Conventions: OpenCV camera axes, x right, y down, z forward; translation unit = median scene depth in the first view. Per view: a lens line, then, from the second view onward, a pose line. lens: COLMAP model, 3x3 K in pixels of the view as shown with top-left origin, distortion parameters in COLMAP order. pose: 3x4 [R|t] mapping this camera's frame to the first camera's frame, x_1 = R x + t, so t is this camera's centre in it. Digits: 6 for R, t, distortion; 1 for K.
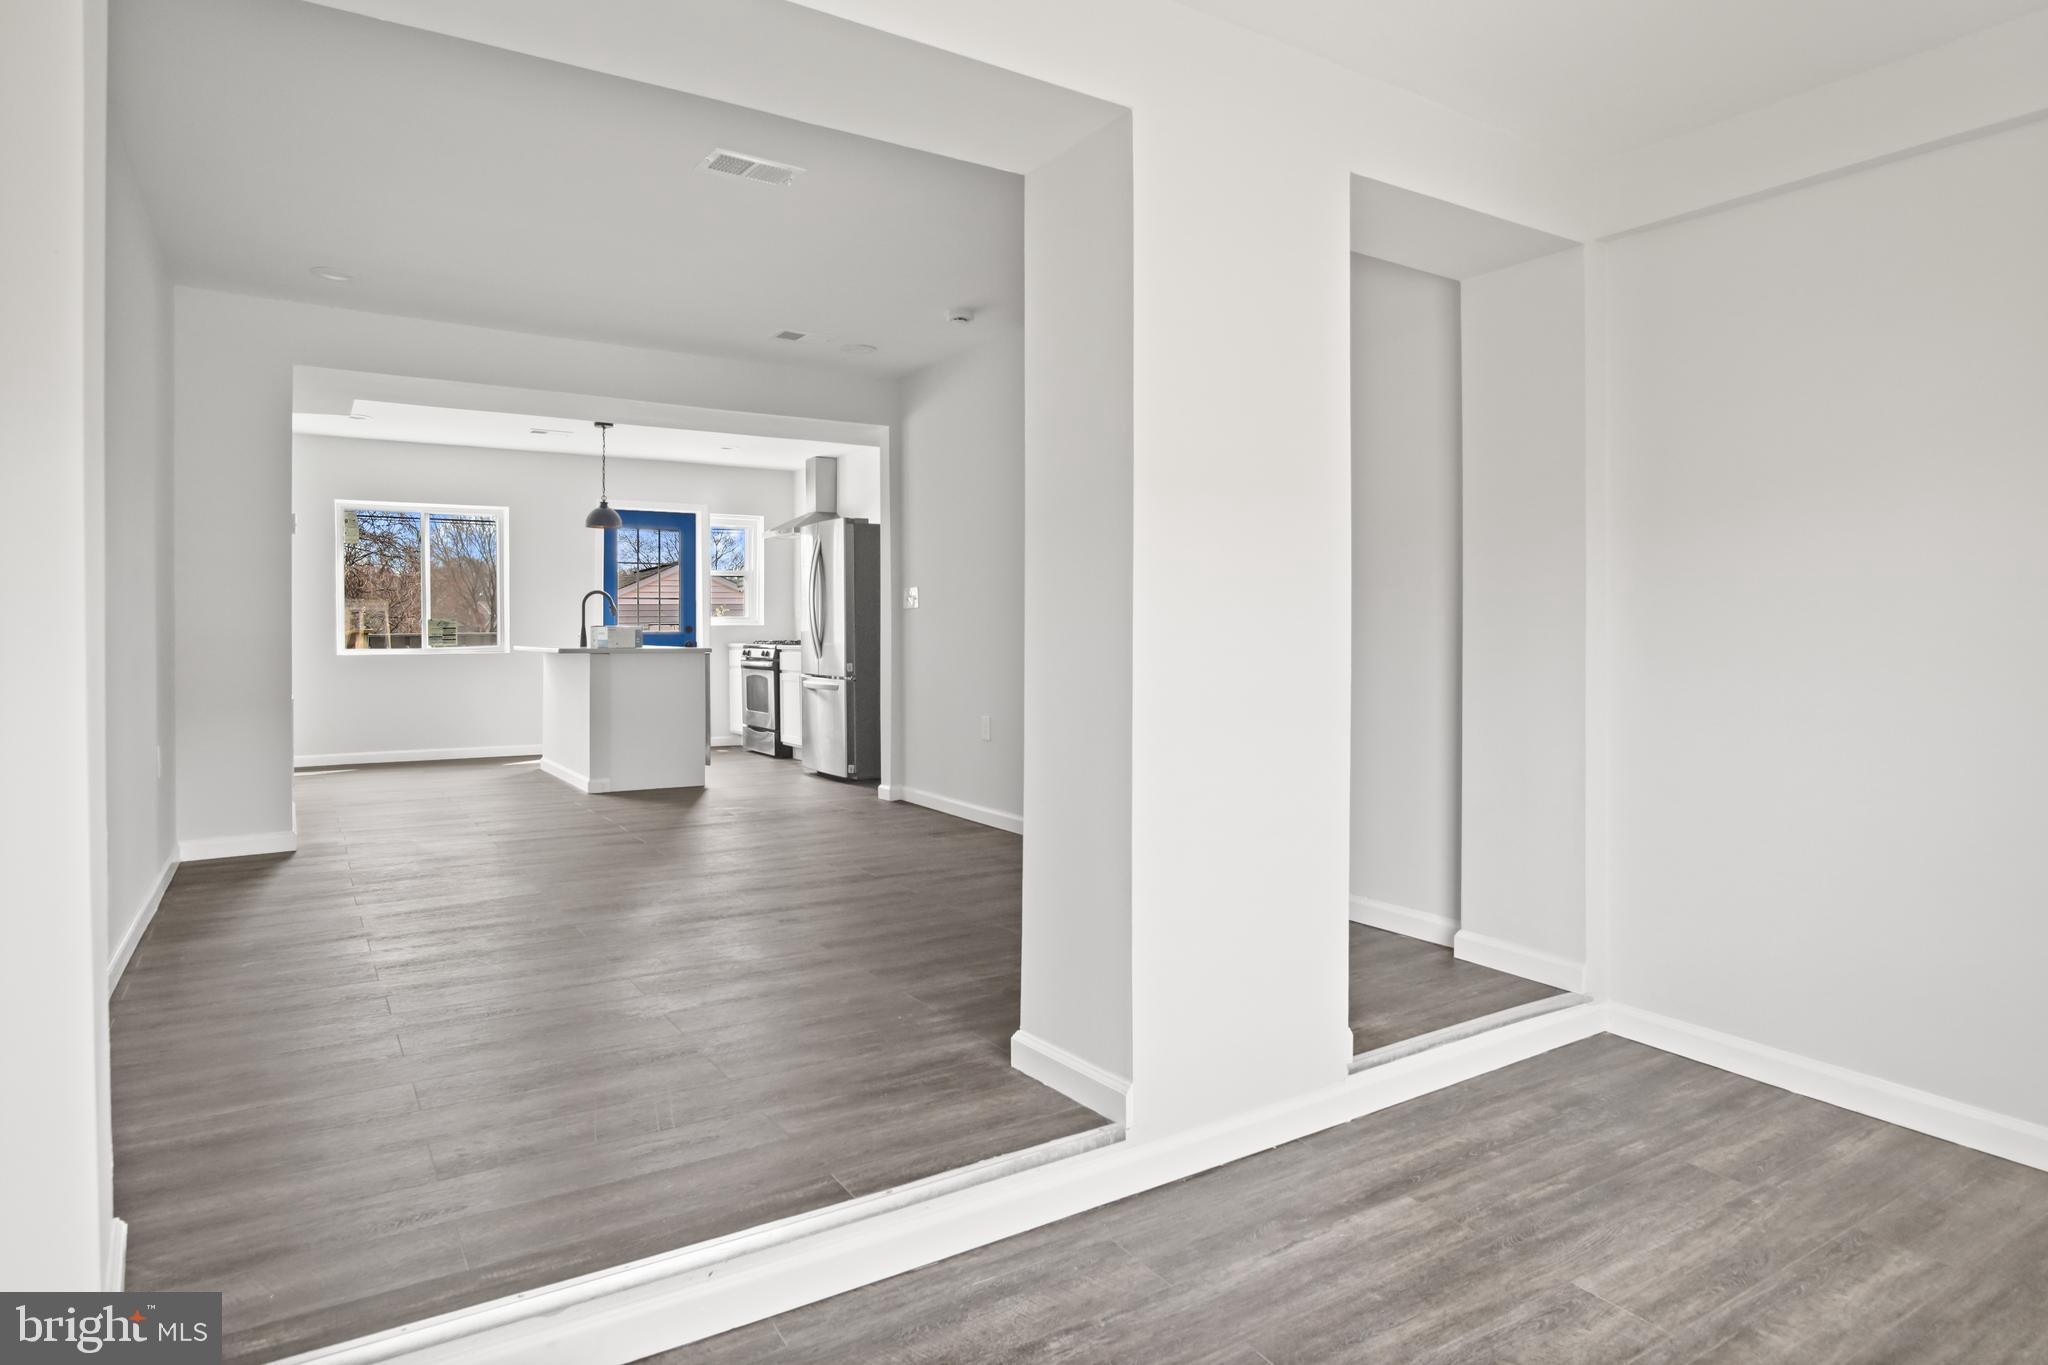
lens RADIAL K [[1156.5, 0, 1011.3], [0, 1156.5, 641.8], [0, 0, 1]] dist [-0.026931, 0.007812]
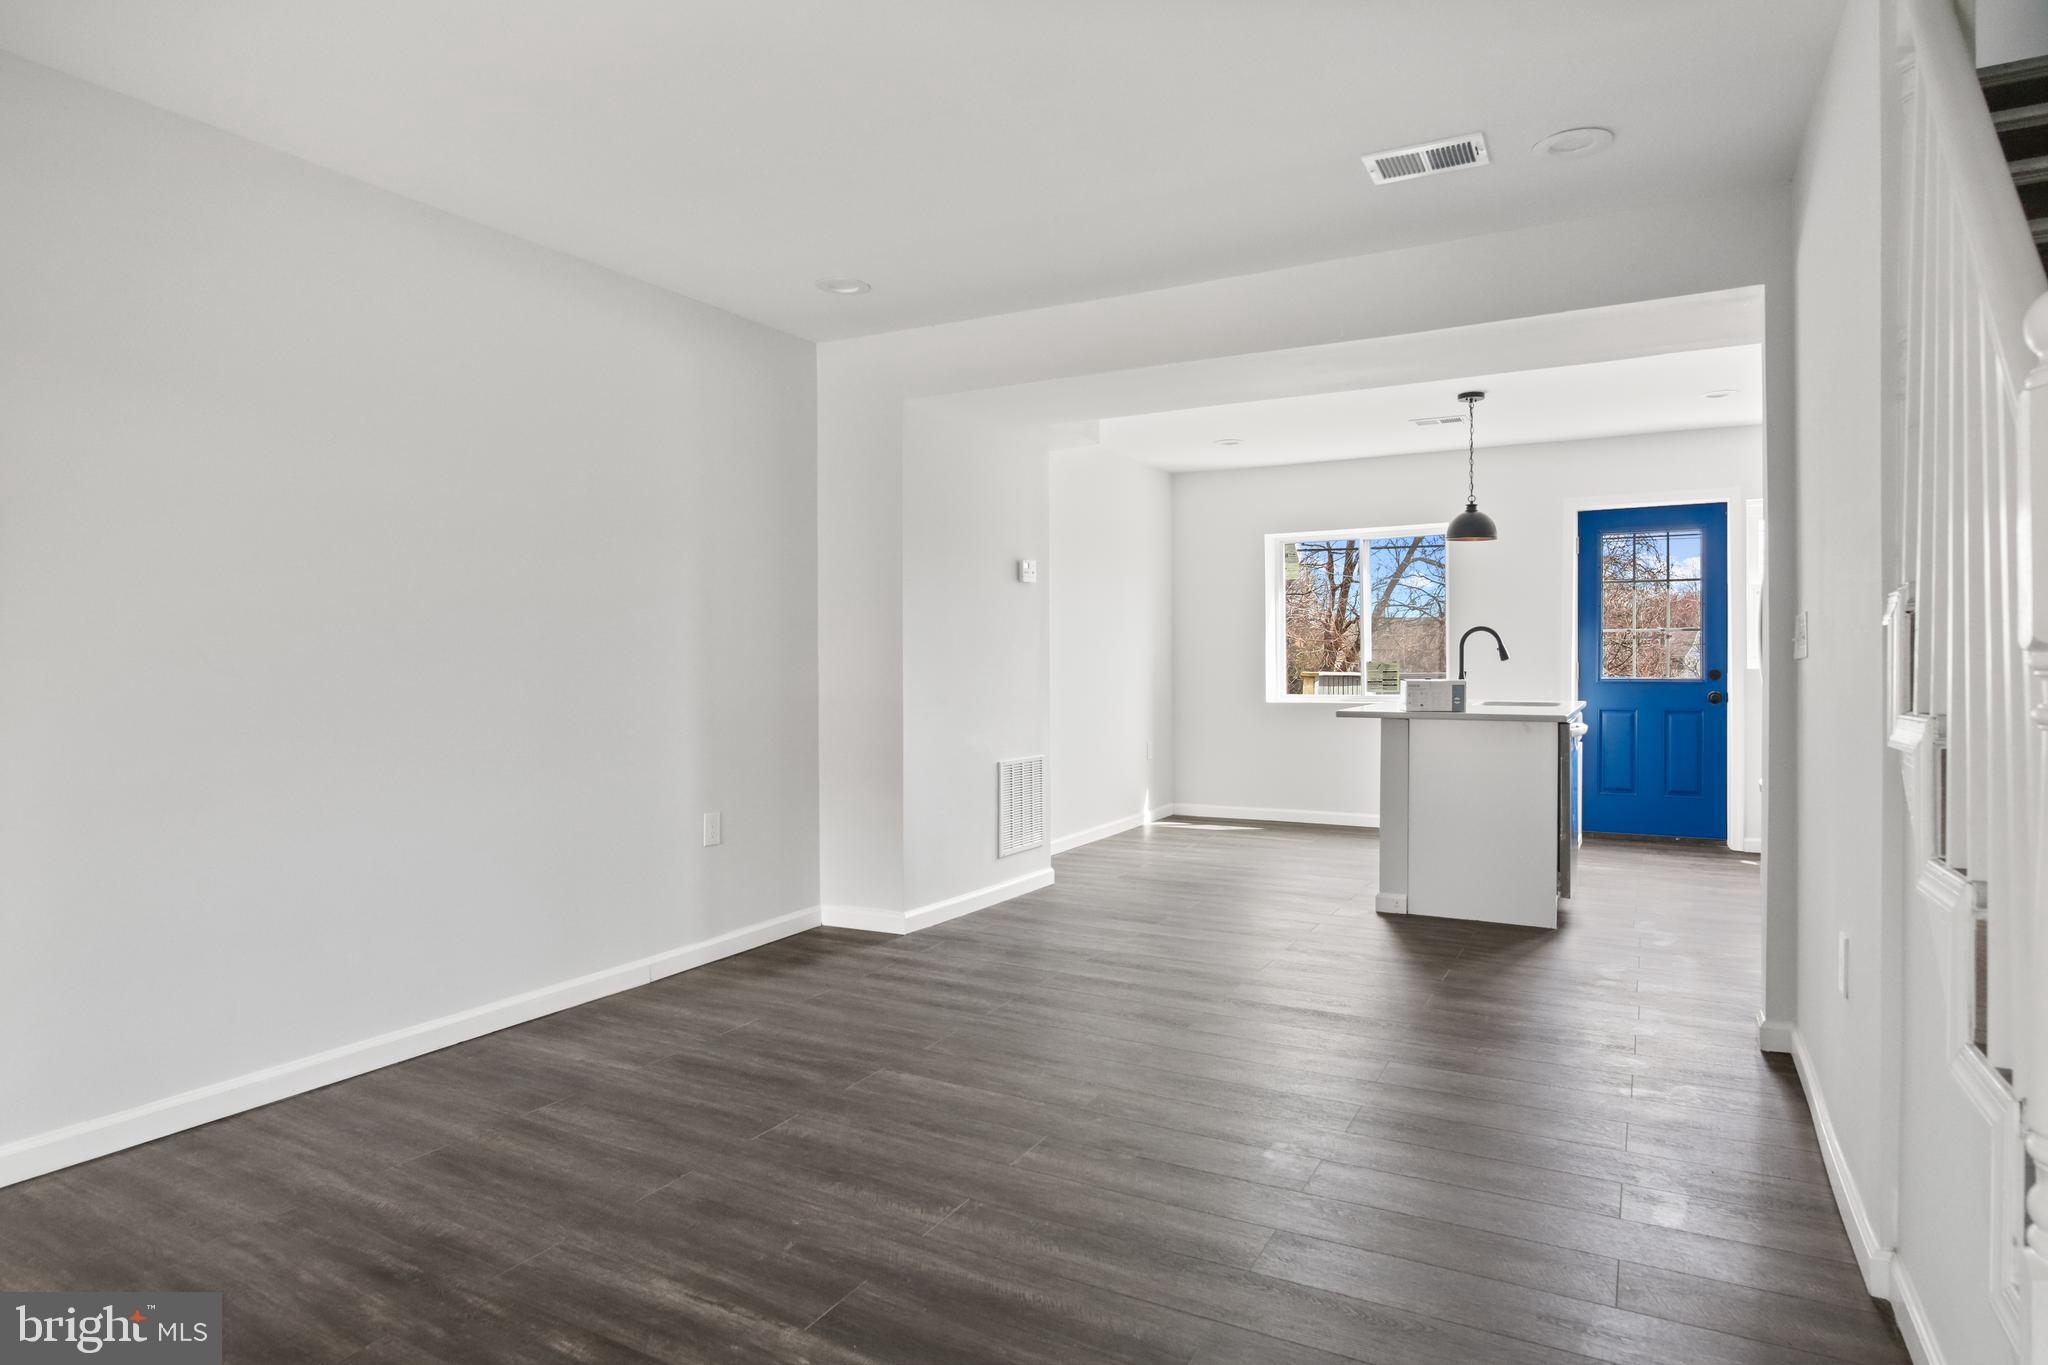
lens RADIAL K [[1156.5, 0, 1015.5], [0, 1156.5, 677.8], [0, 0, 1]] dist [-0.026931, 0.007812]
pose [[0.486406, 0.013111, -0.873635, 0.496448], [-0.002158, 0.999902, 0.013804, -0.077950], [0.873730, -0.004829, 0.486387, 1.427591]]
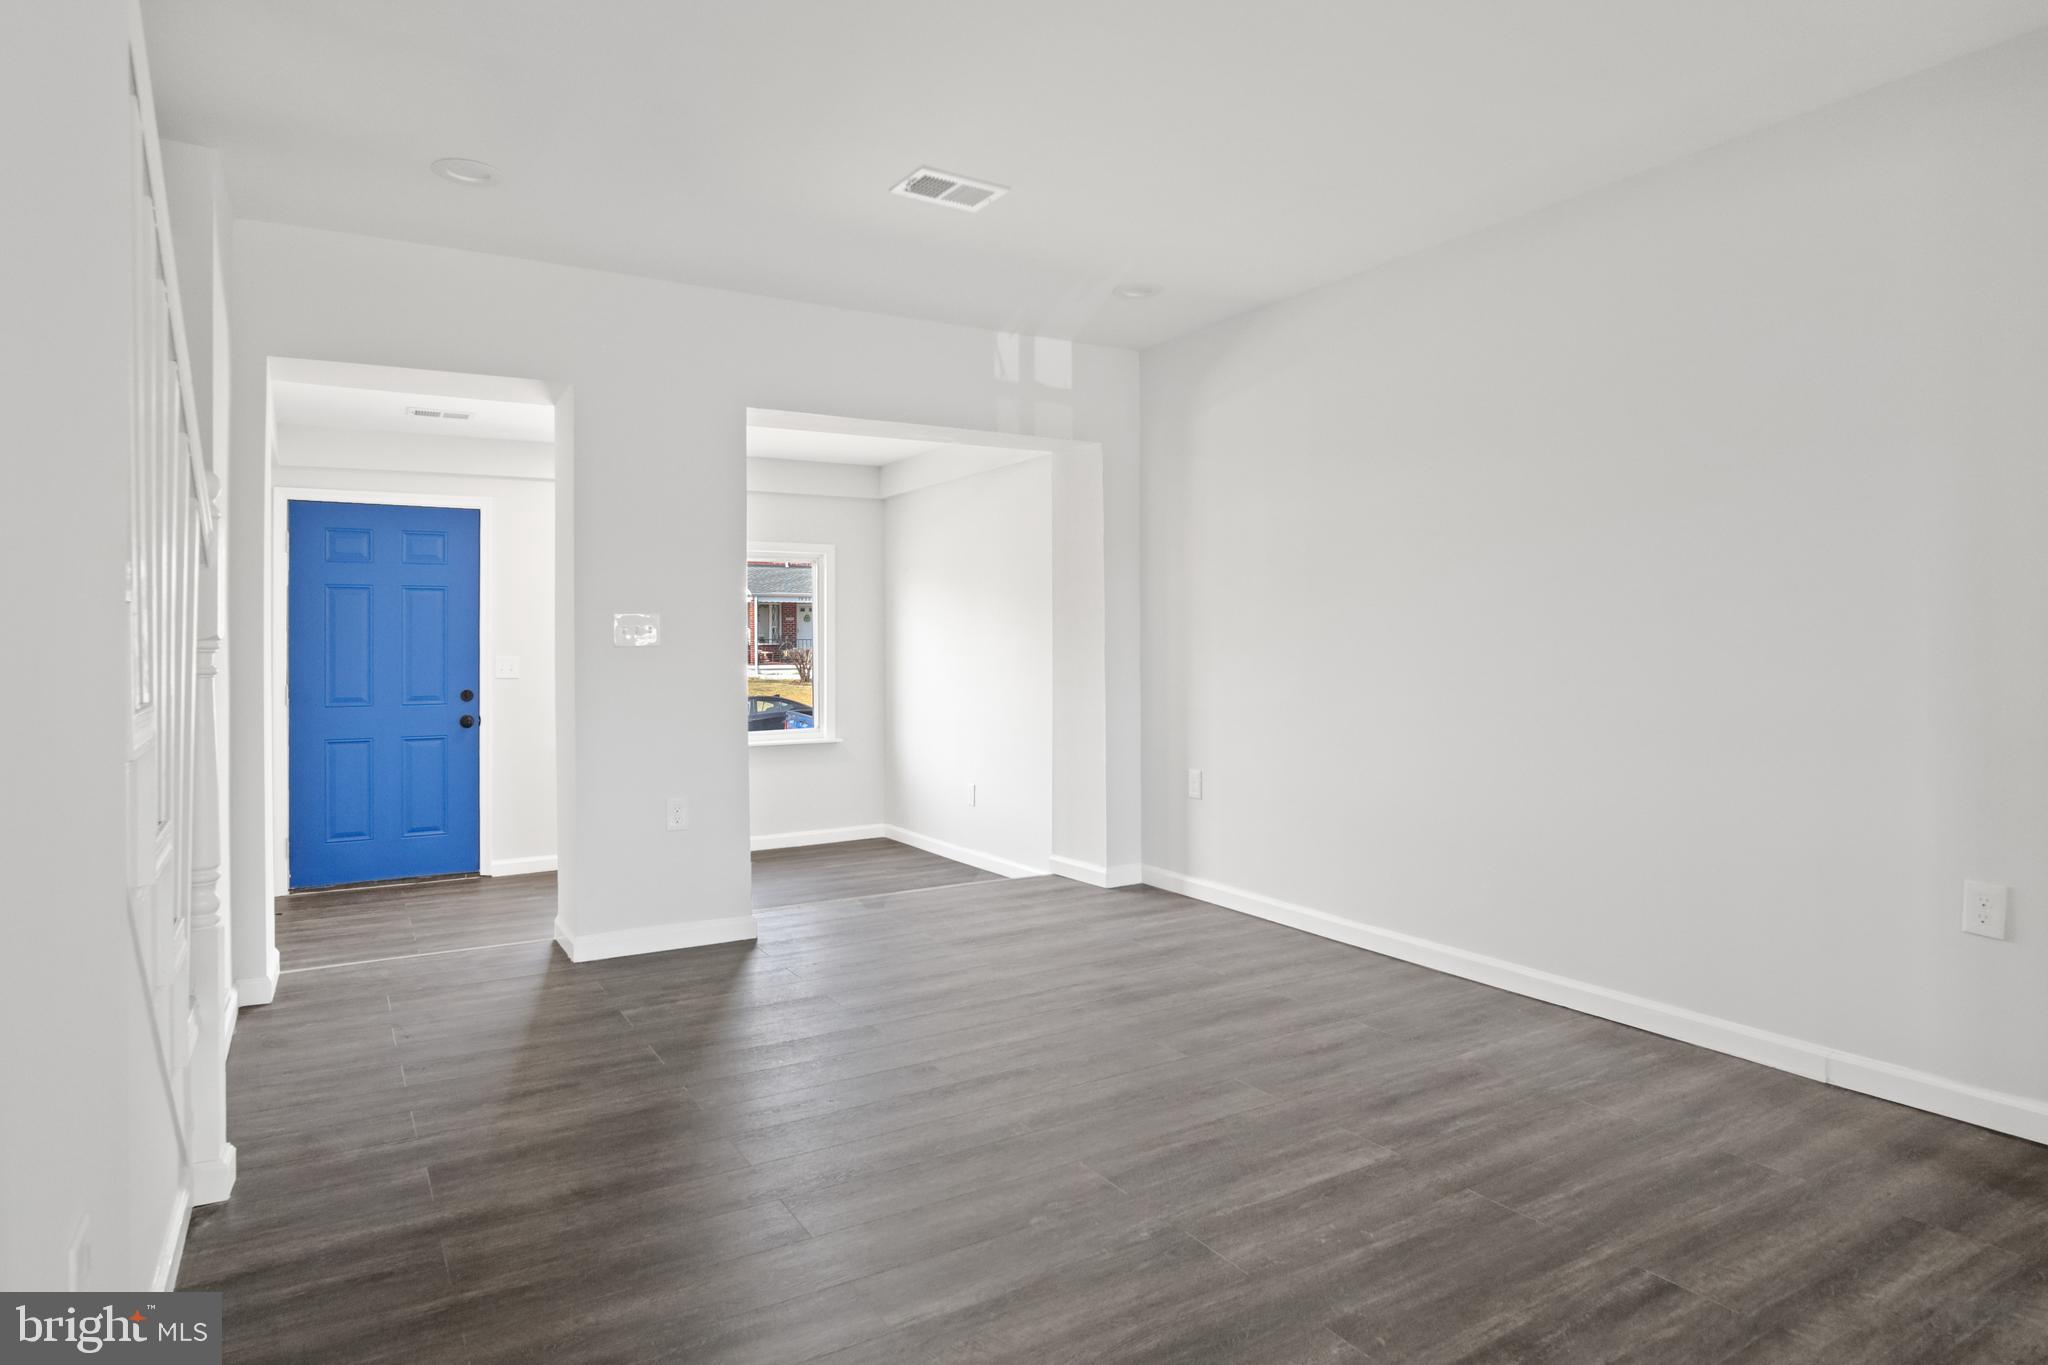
lens RADIAL K [[1156.5, 0, 1005.1], [0, 1156.5, 609.9], [0, 0, 1]] dist [-0.026931, 0.007812]
pose [[-0.999810, 0.004941, 0.018874, -0.451091], [0.004637, 0.999860, -0.016108, -0.086012], [-0.018951, -0.016017, -0.999692, 3.079323]]
